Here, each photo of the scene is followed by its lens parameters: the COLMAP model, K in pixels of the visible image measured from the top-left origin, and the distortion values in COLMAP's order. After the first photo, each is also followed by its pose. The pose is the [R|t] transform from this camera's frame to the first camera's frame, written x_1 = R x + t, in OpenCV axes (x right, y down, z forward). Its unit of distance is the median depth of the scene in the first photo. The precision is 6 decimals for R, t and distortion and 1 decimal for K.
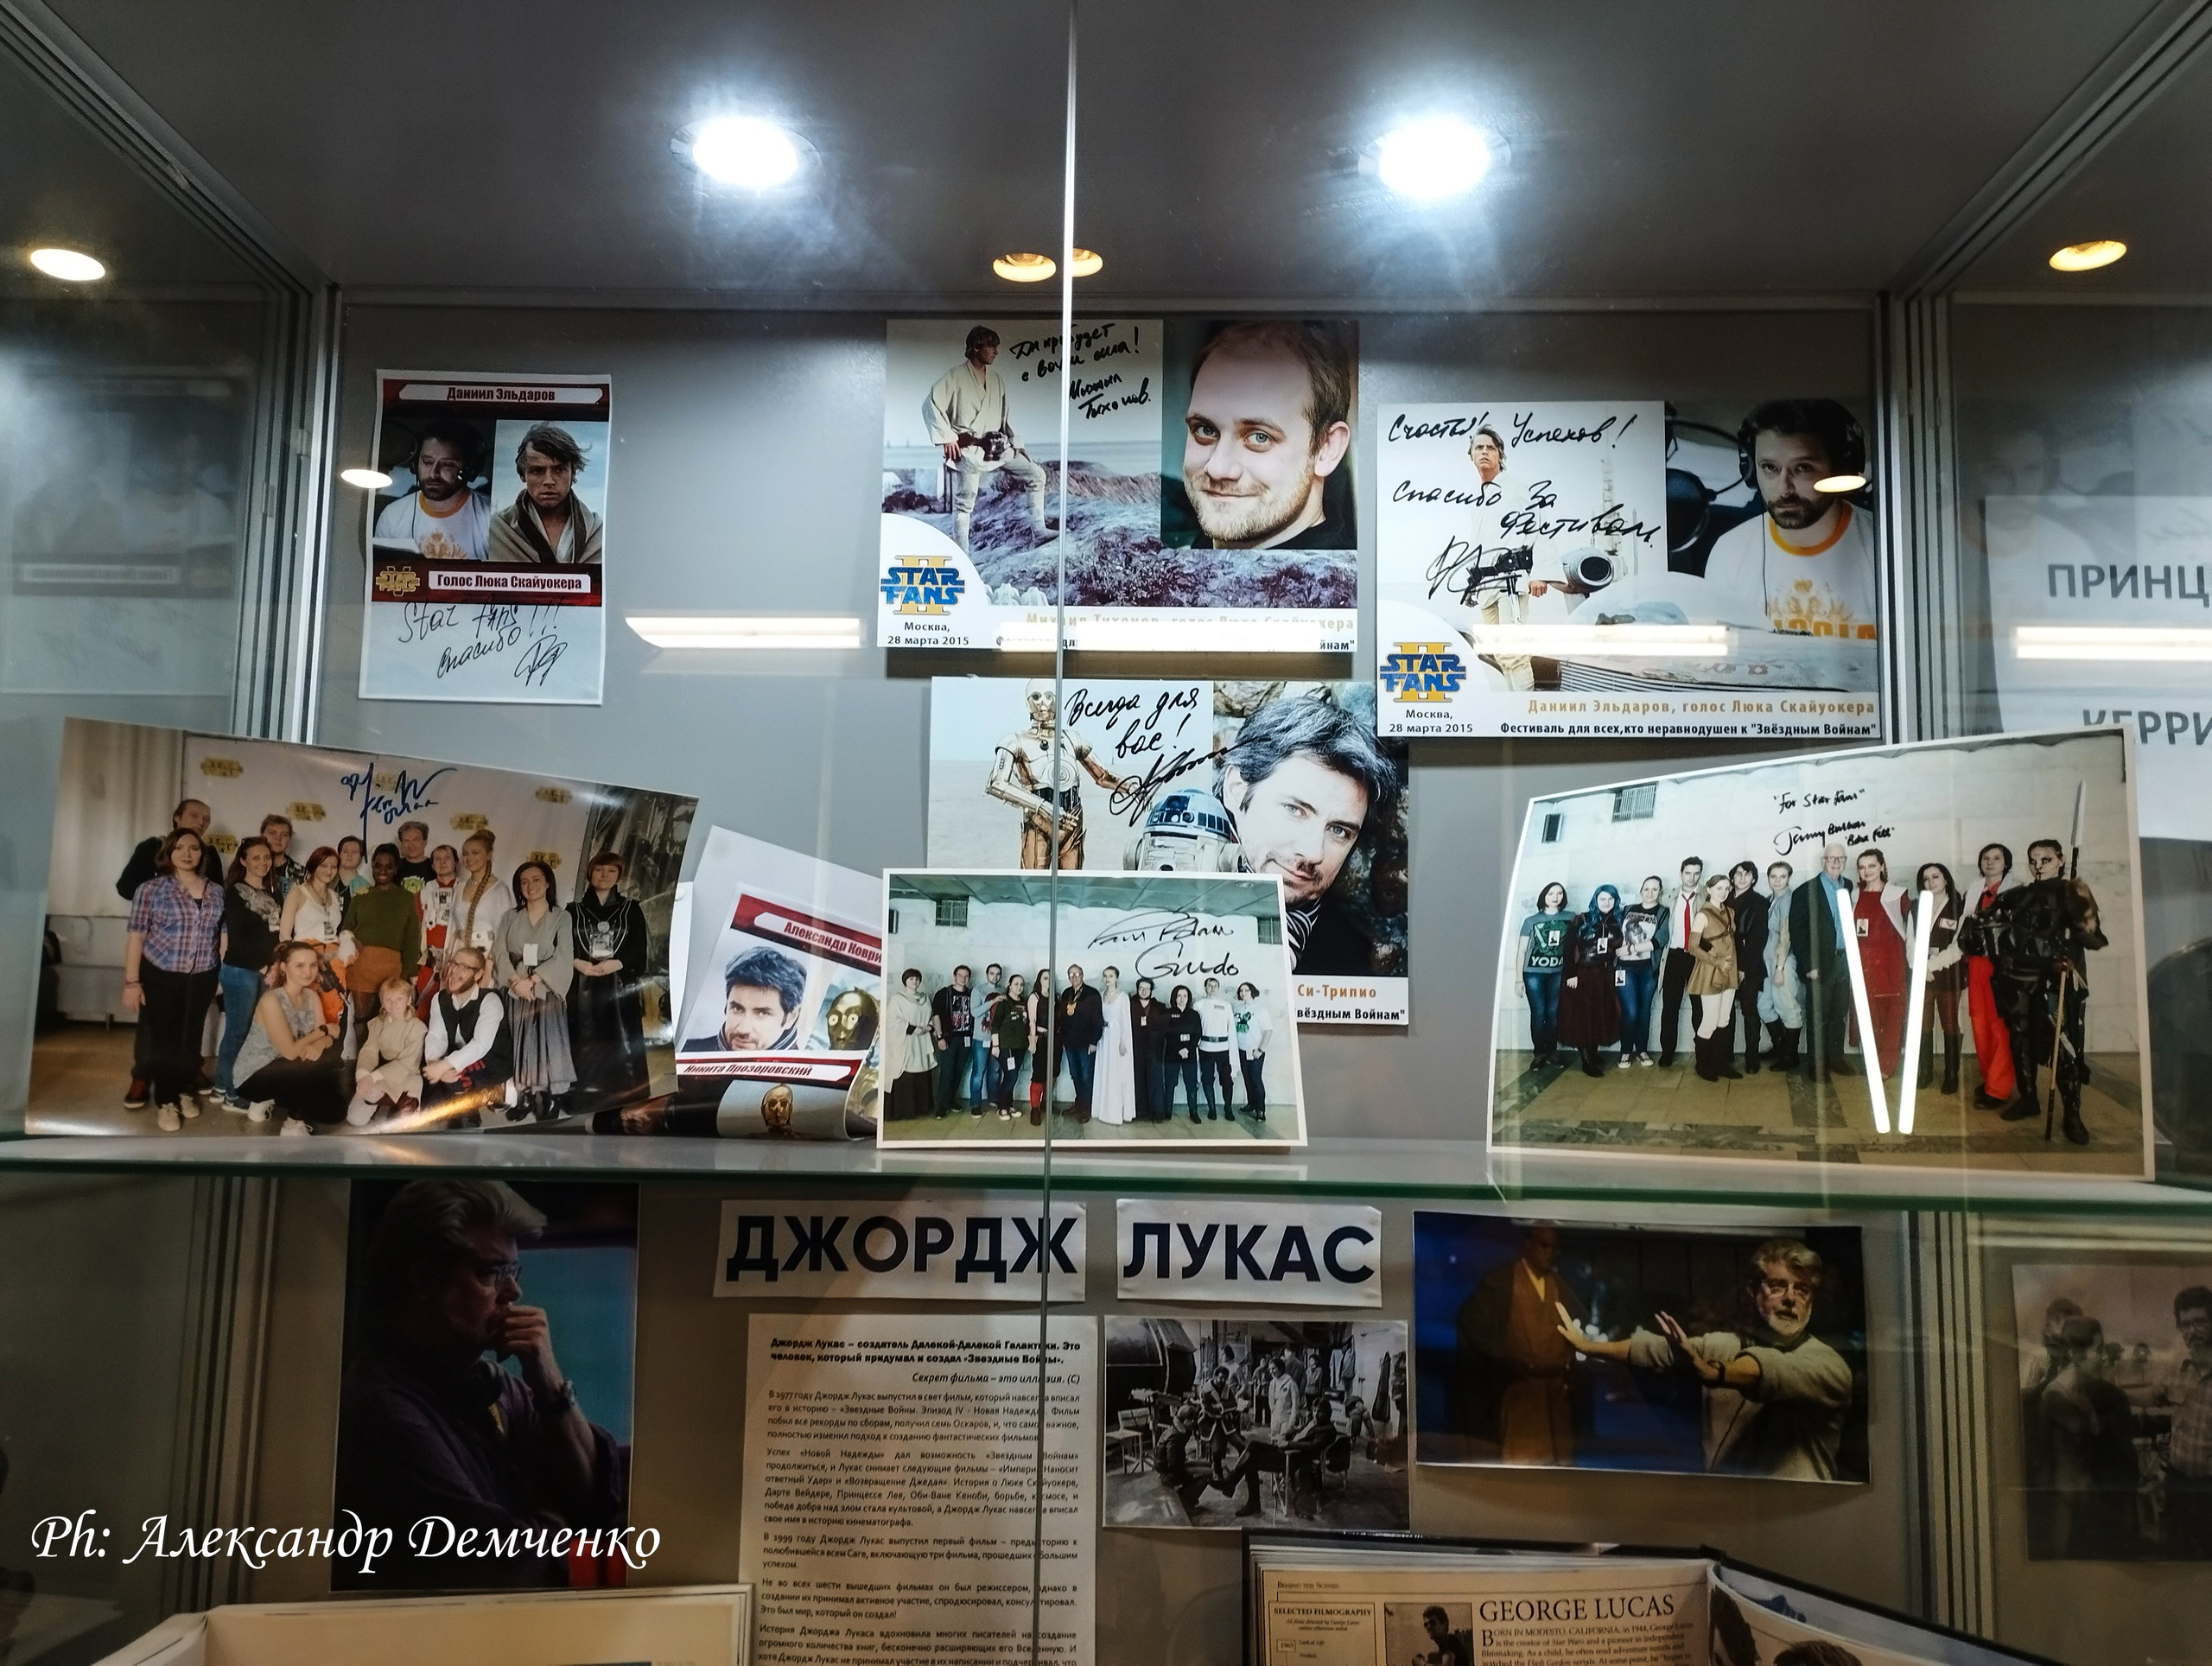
lens RADIAL K [[1884.7, 0, 1110.4], [0, 1884.7, 826.6], [0, 0, 1]] dist [0.122266, -0.153968]
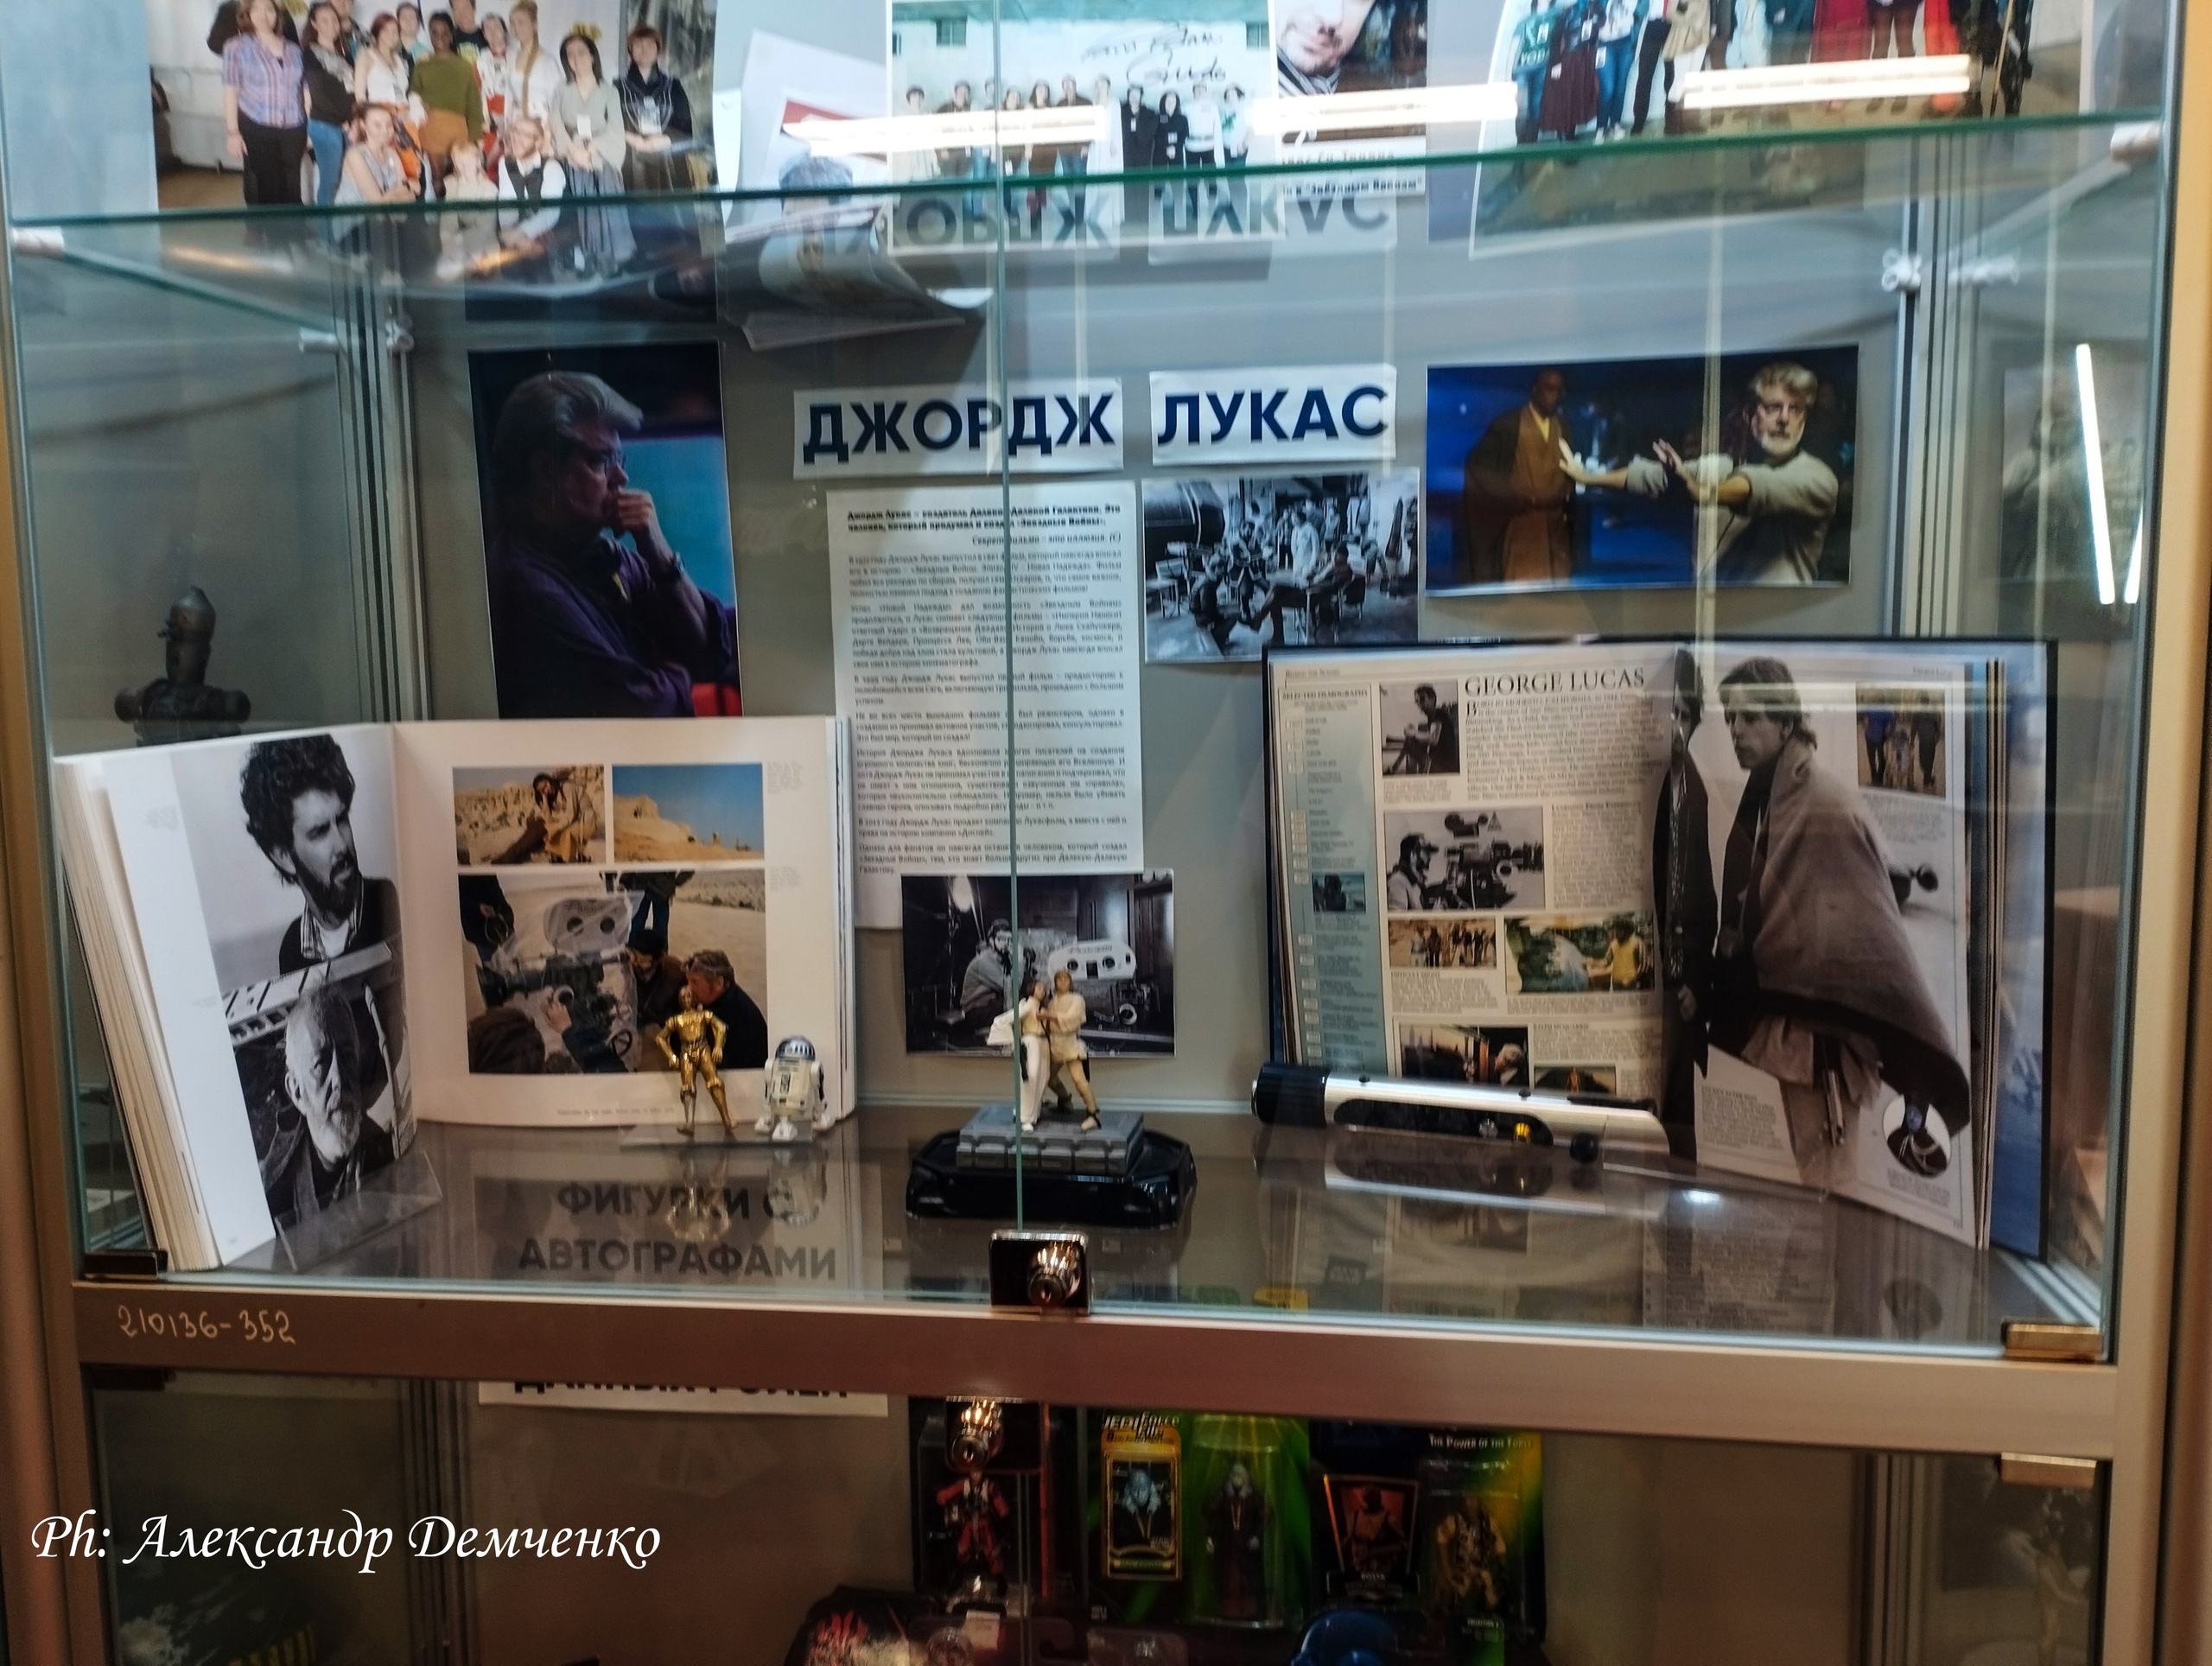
lens RADIAL K [[1884.7, 0, 1110.4], [0, 1884.7, 826.6], [0, 0, 1]] dist [0.122266, -0.153968]
pose [[0.993483, -0.022414, -0.111754, 0.098708], [0.047623, 0.972416, 0.228338, 0.205149], [0.103553, -0.232172, 0.967147, -0.108928]]
